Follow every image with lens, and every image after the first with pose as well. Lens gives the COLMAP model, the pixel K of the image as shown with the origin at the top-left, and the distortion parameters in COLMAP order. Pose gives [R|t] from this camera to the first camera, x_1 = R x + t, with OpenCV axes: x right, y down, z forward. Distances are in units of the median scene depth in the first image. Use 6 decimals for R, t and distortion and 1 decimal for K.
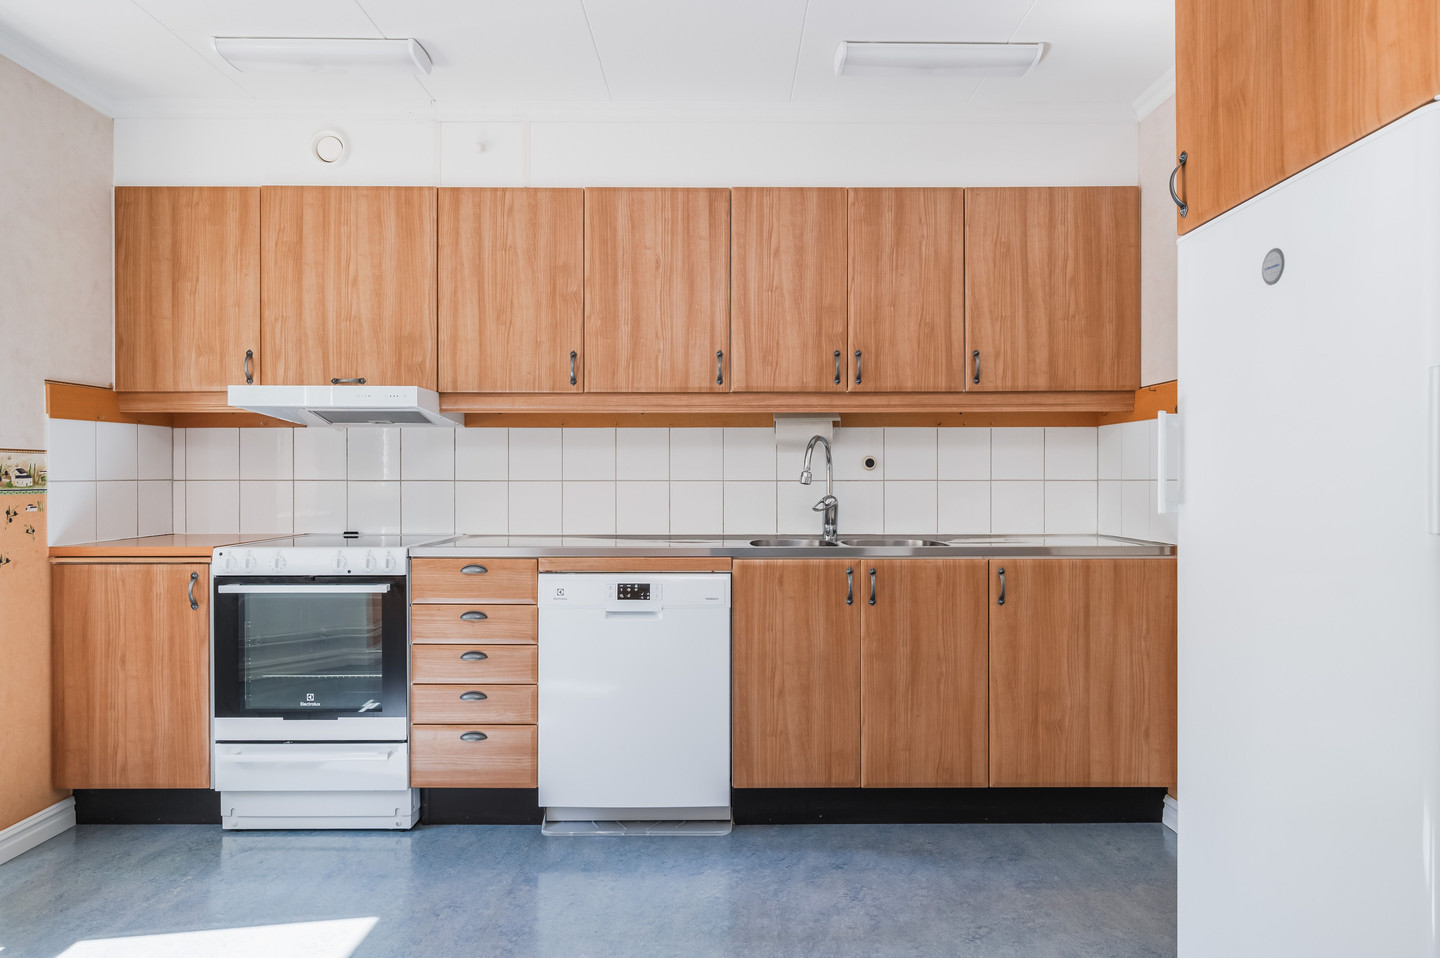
lens RADIAL K [[870.5, 0, 721.2], [0, 870.5, 476.2], [0, 0, 1]] dist [-0.004078, 0.001826]
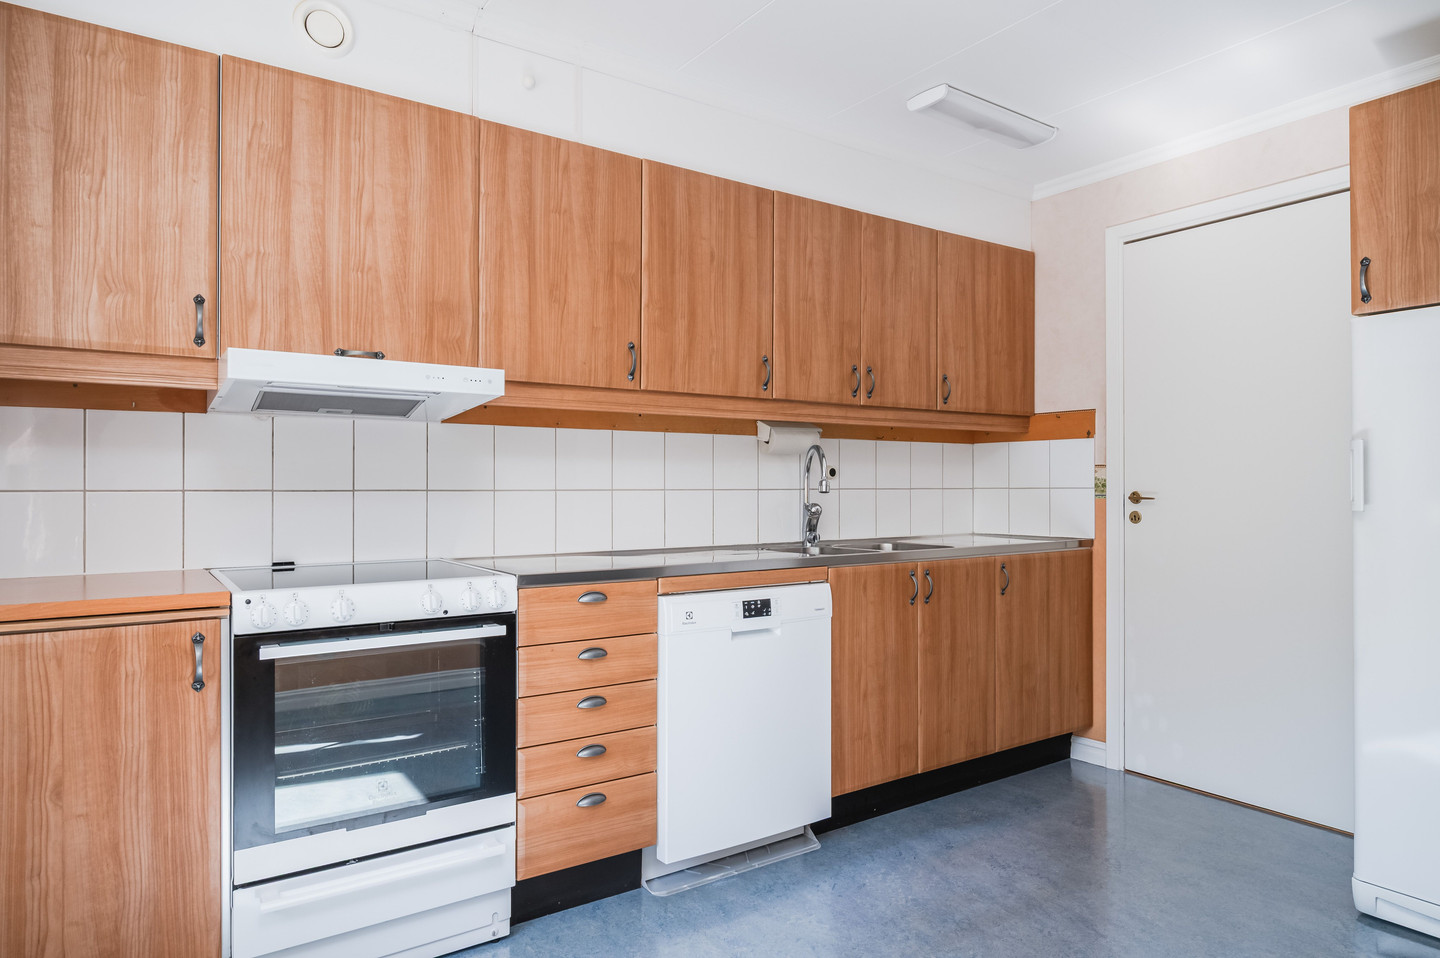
lens RADIAL K [[870.5, 0, 741.0], [0, 870.5, 485.1], [0, 0, 1]] dist [-0.004078, 0.001826]
pose [[0.821876, 0.000632, 0.569667, -0.634205], [0.001146, 0.999996, -0.002763, 0.003159], [-0.569666, 0.002924, 0.821871, 0.237706]]
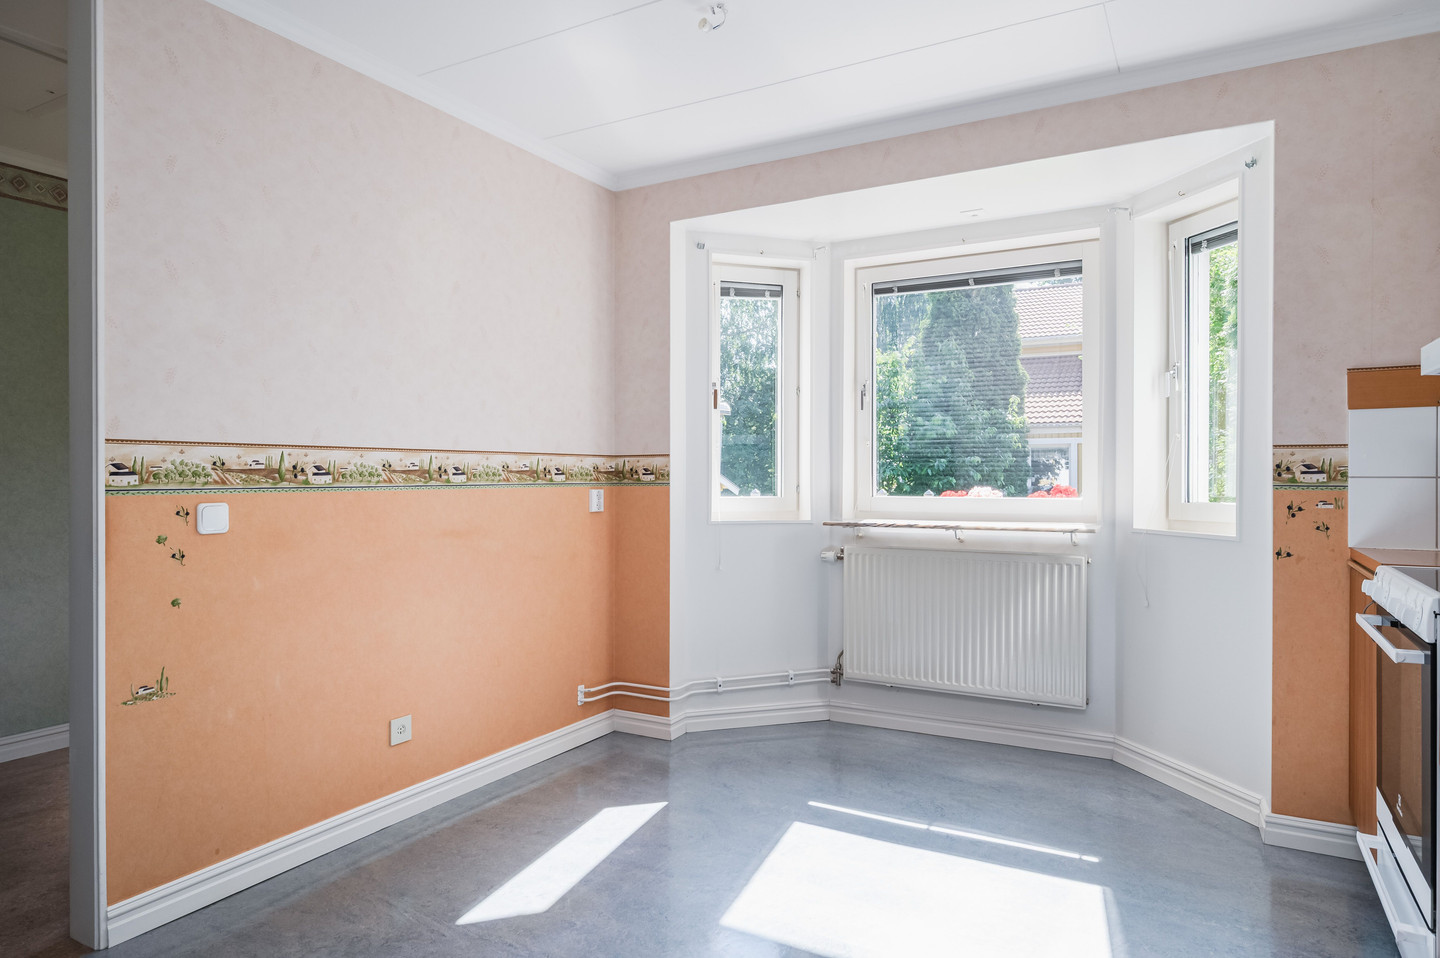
lens RADIAL K [[870.5, 0, 721.6], [0, 870.5, 469.7], [0, 0, 1]] dist [-0.004078, 0.001826]
pose [[-0.493022, -0.000070, -0.870017, 0.368239], [0.000134, 1.000000, -0.000157, -0.002283], [0.870017, -0.000194, -0.493022, 0.863651]]
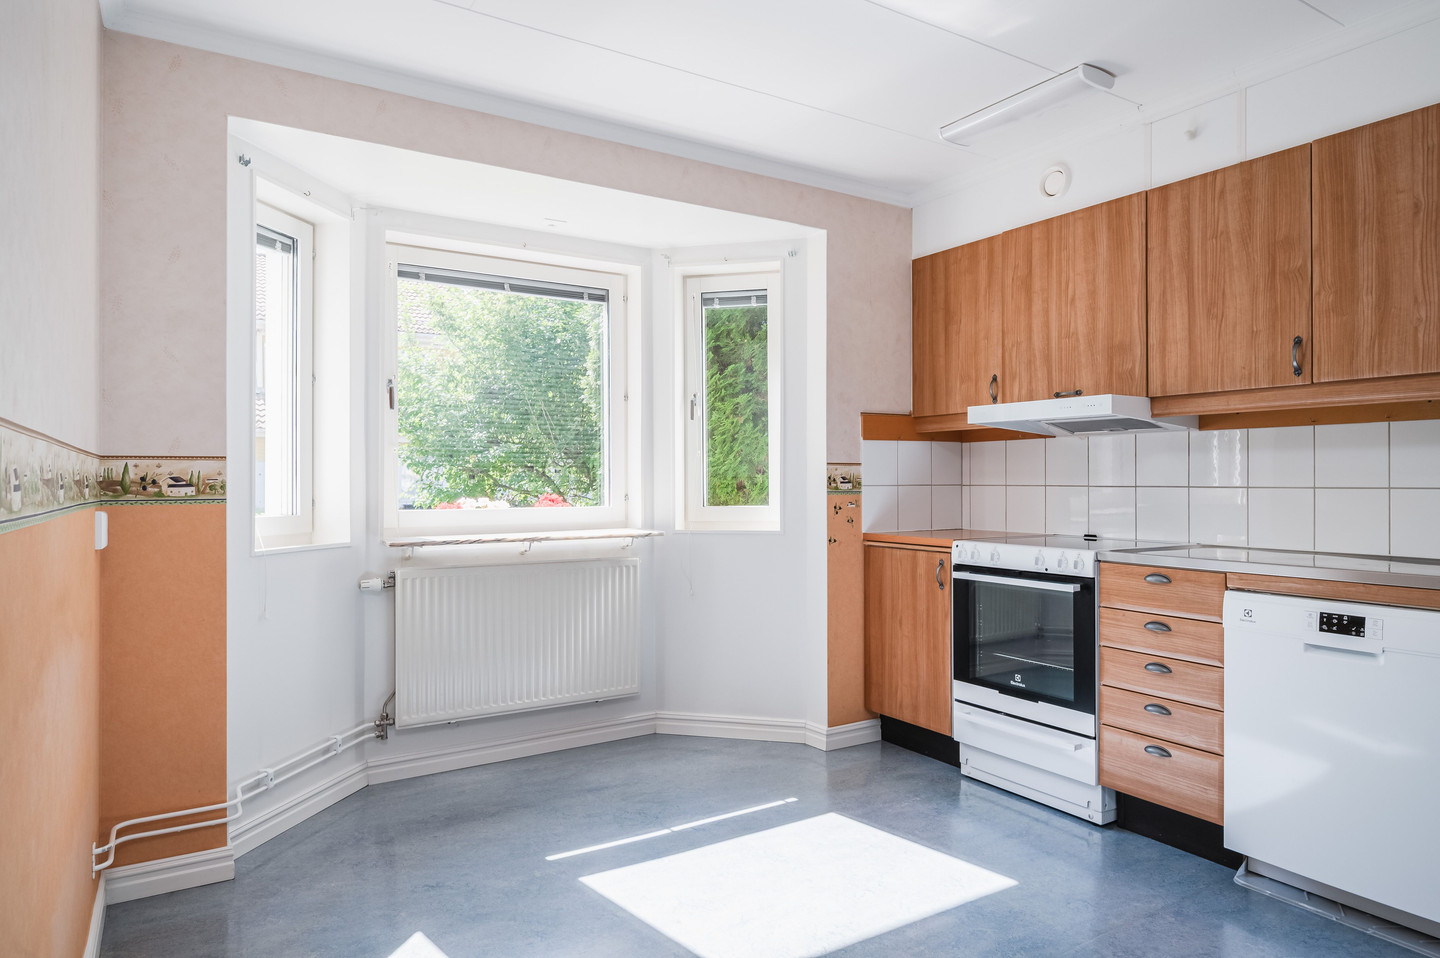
lens RADIAL K [[870.5, 0, 716.1], [0, 870.5, 473.8], [0, 0, 1]] dist [-0.004078, 0.001826]
pose [[0.526172, -0.006905, -0.850350, 0.279622], [-0.001070, 0.999961, -0.008781, -0.000612], [0.850377, 0.005530, 0.526144, 0.070399]]
